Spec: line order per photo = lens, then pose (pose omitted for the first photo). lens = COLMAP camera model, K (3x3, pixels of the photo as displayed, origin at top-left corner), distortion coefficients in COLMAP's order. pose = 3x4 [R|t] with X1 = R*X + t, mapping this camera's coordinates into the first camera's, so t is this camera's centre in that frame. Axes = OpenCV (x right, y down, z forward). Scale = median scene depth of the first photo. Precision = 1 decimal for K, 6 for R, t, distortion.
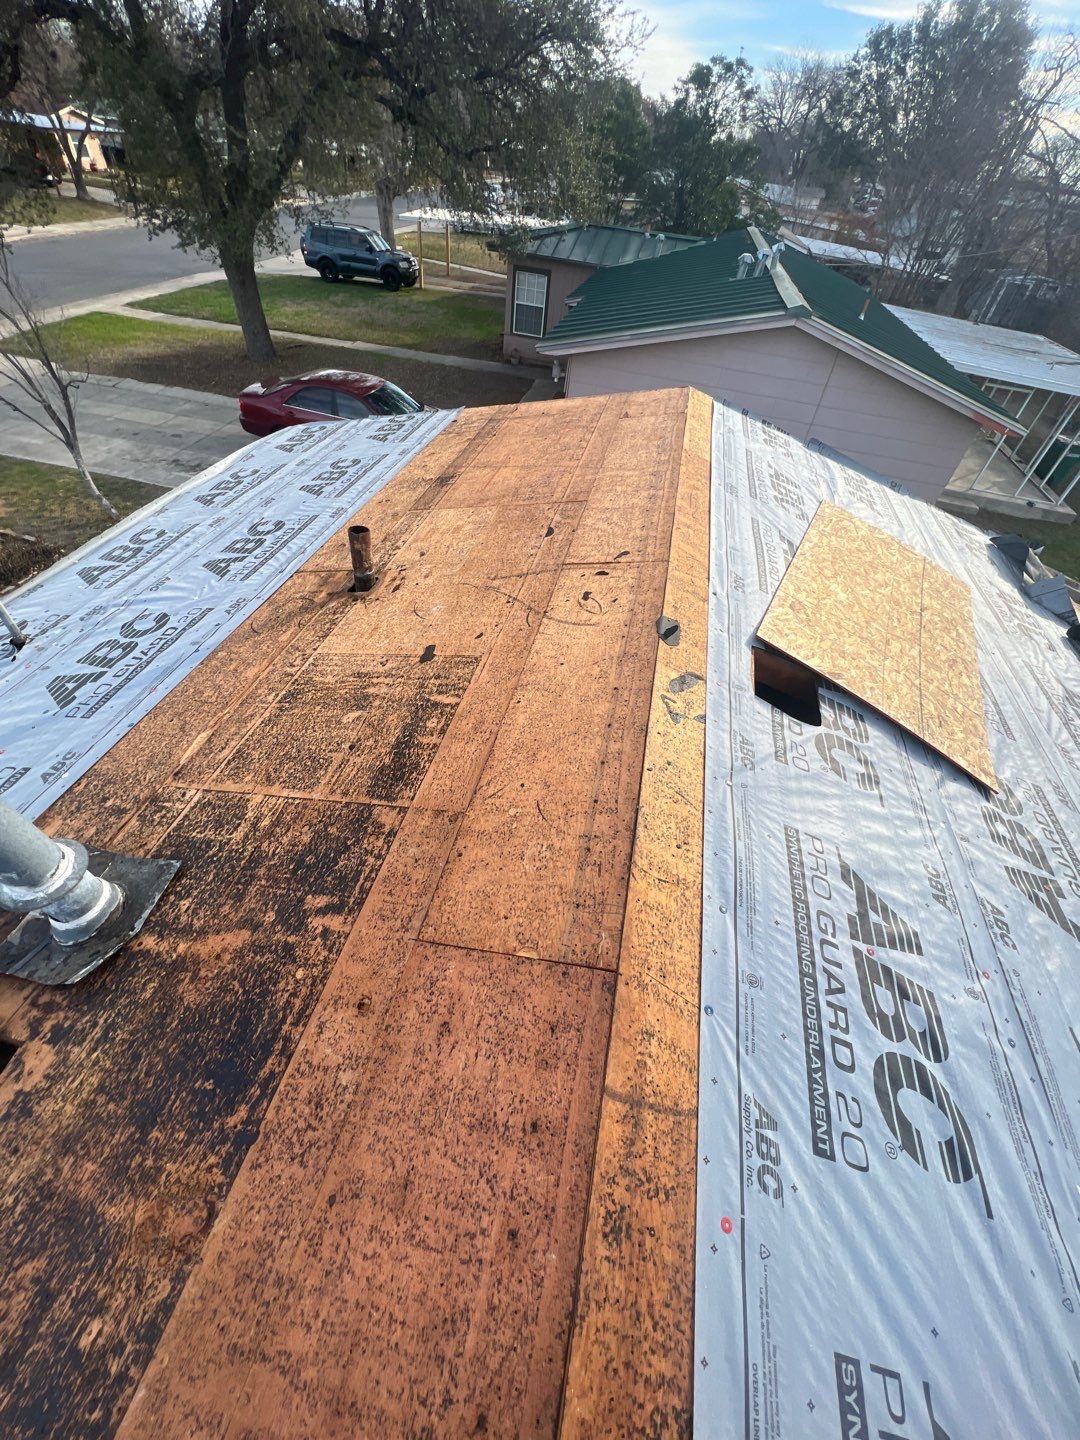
lens RADIAL K [[572.6, 0, 537.6], [0, 572.6, 721.9], [0, 0, 1]] dist [-0.000279, -0.000667]
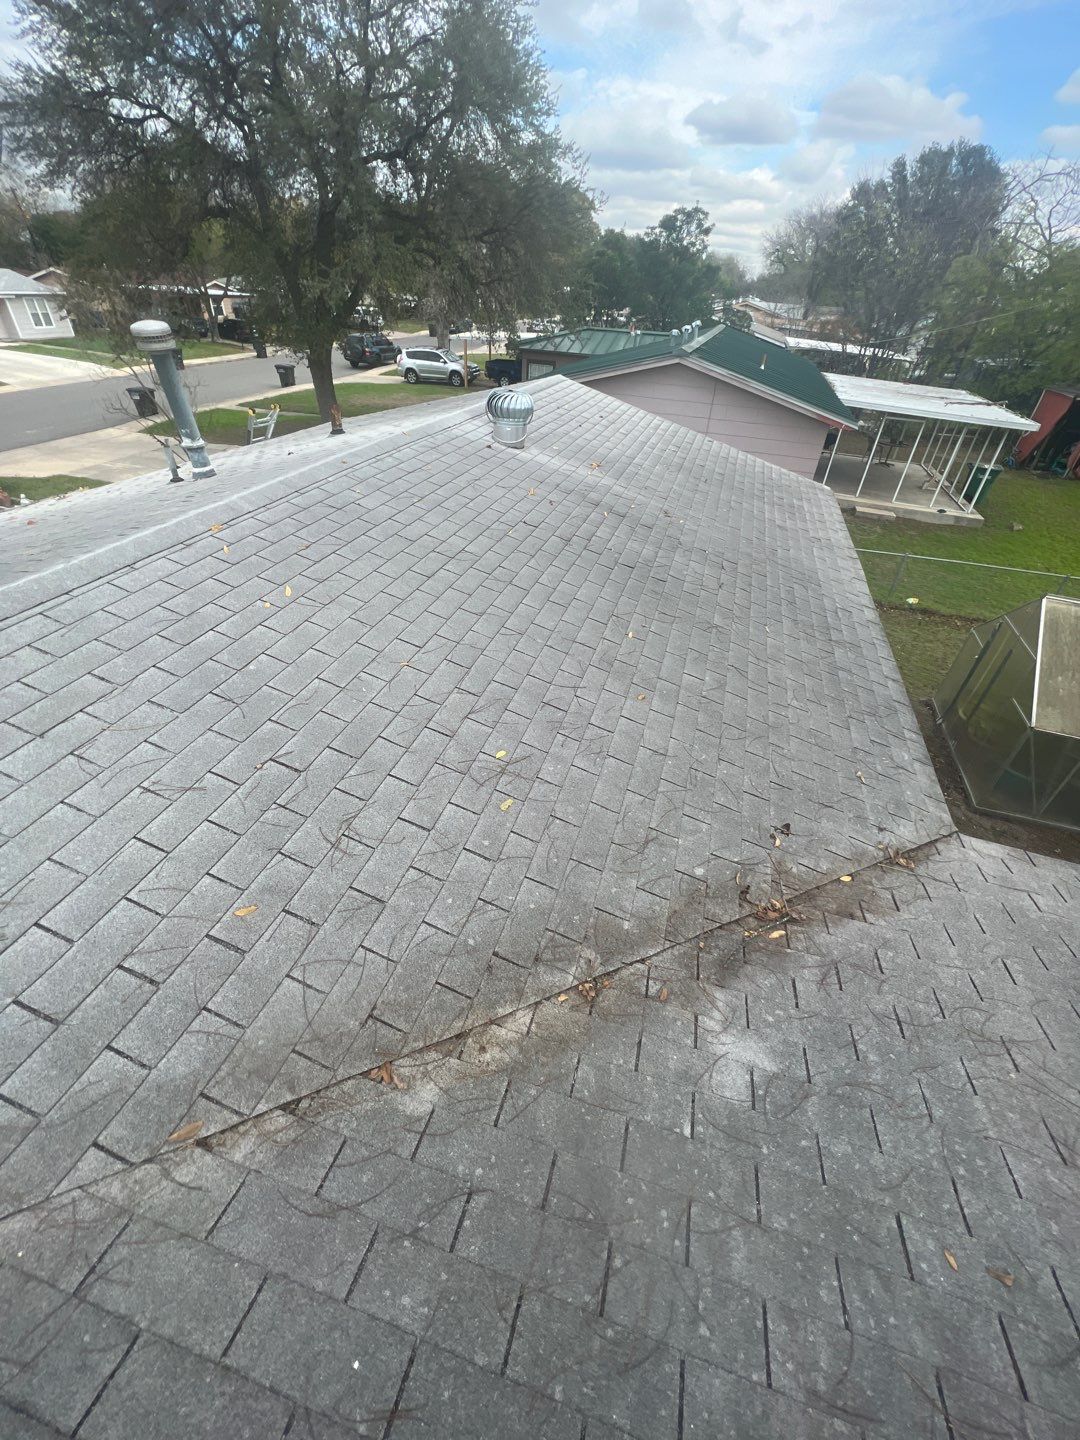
lens RADIAL K [[572.6, 0, 537.6], [0, 572.6, 721.9], [0, 0, 1]] dist [-0.000279, -0.000667]
pose [[0.995334, 0.011918, -0.095750, 0.123531], [-0.025888, 0.988943, -0.146021, 0.208807], [0.092951, 0.147818, 0.984637, -0.155475]]
